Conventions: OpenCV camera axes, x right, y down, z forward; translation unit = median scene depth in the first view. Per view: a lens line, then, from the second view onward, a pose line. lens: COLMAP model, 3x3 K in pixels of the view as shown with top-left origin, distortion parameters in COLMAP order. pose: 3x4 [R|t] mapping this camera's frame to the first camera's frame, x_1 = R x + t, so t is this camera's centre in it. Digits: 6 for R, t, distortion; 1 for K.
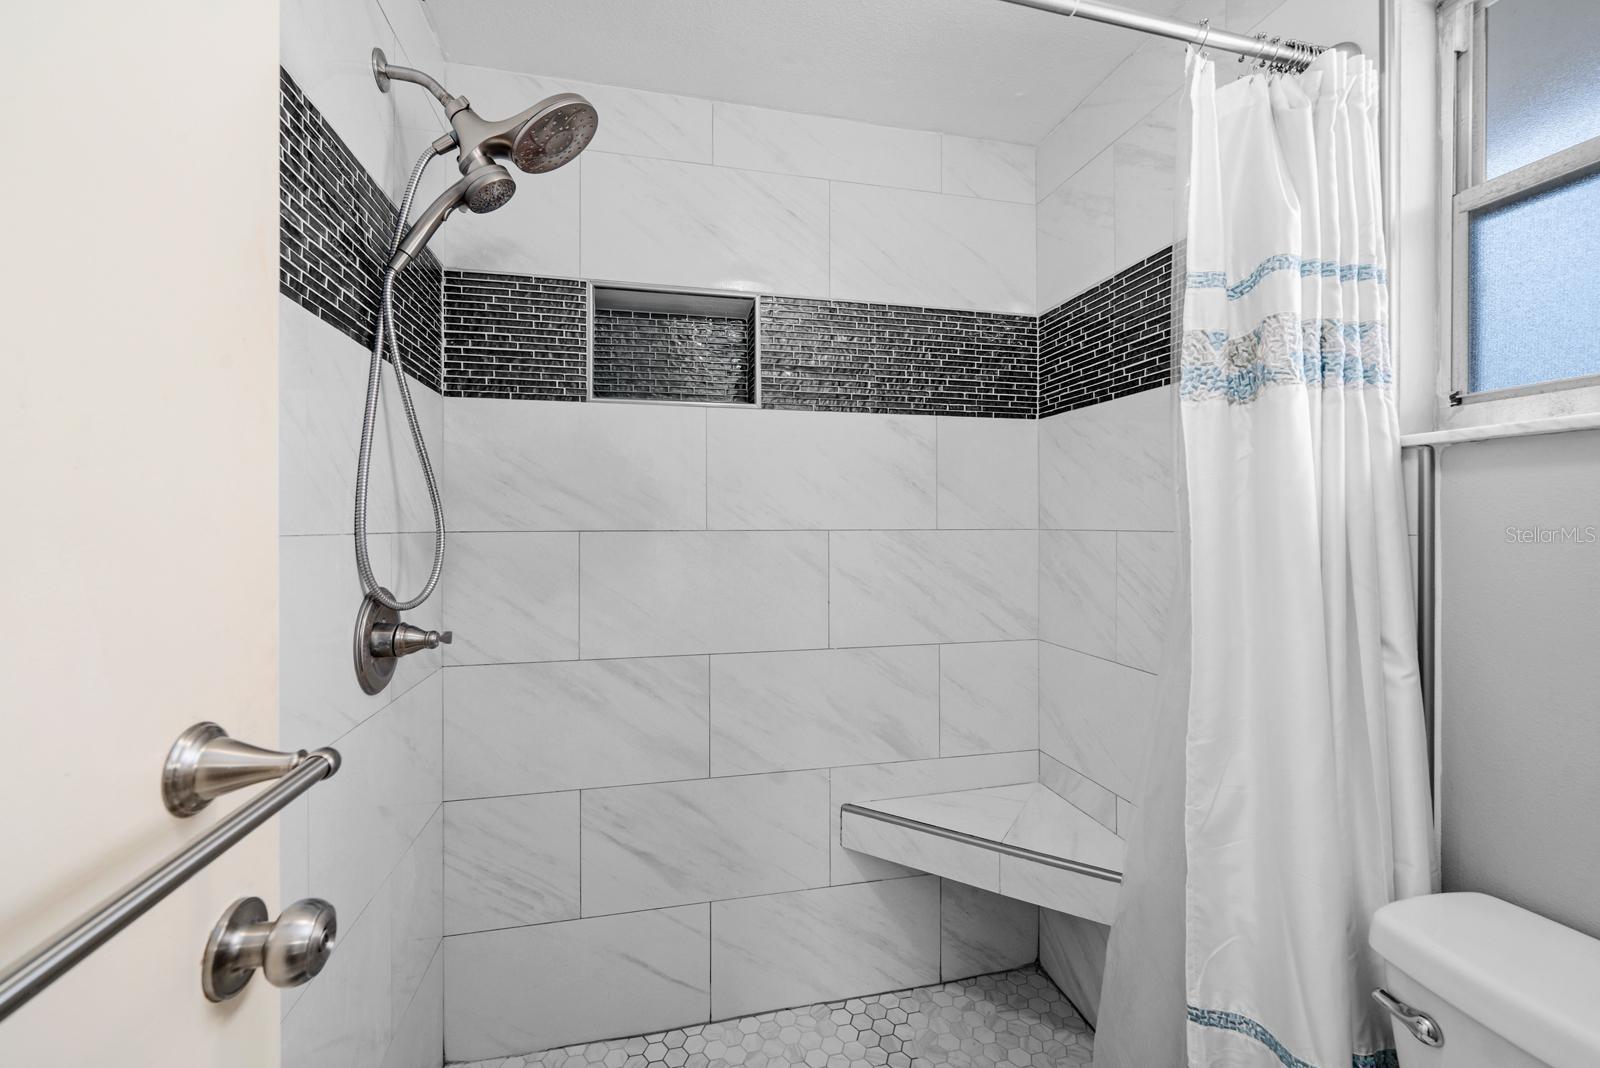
lens RADIAL K [[655.7, 0, 800.0], [0, 655.7, 534.0], [0, 0, 1]] dist [-0.001075, 0.000085]
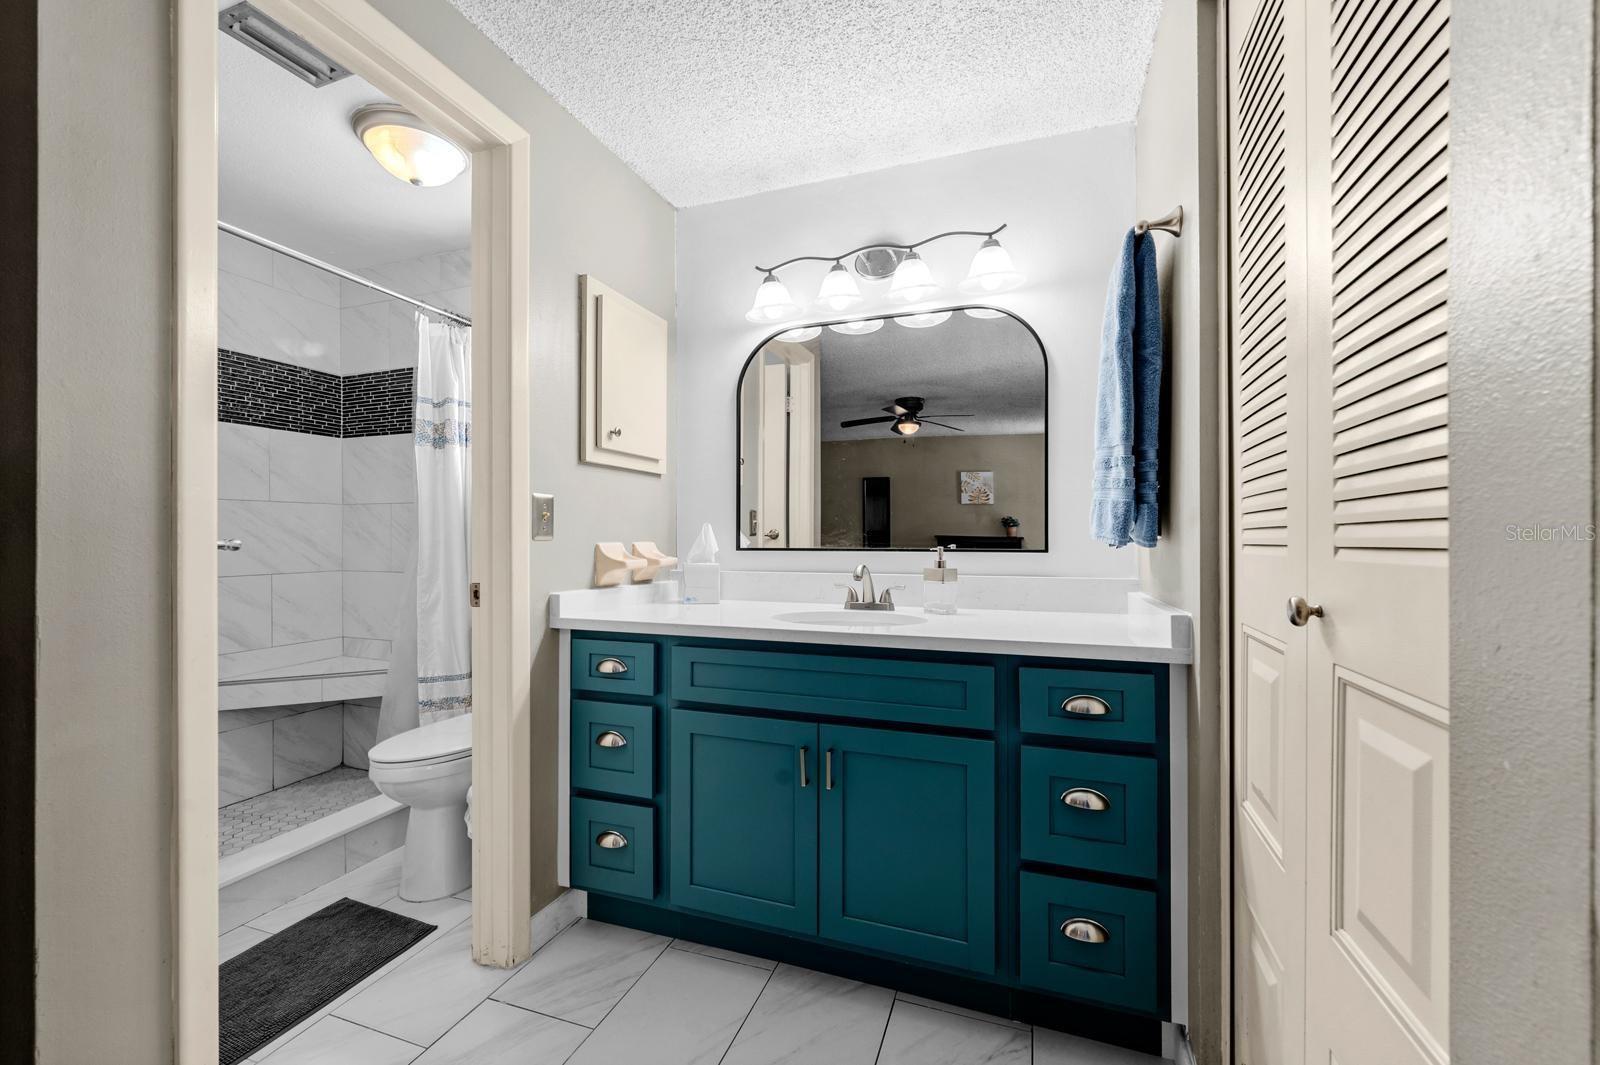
lens RADIAL K [[655.7, 0, 800.0], [0, 655.7, 532.5], [0, 0, 1]] dist [-0.001075, 0.000085]
pose [[0.546349, 0.005945, 0.837536, -0.463902], [0.012979, 0.999795, -0.015564, 0.124182], [-0.837457, 0.019374, 0.546160, -1.035370]]
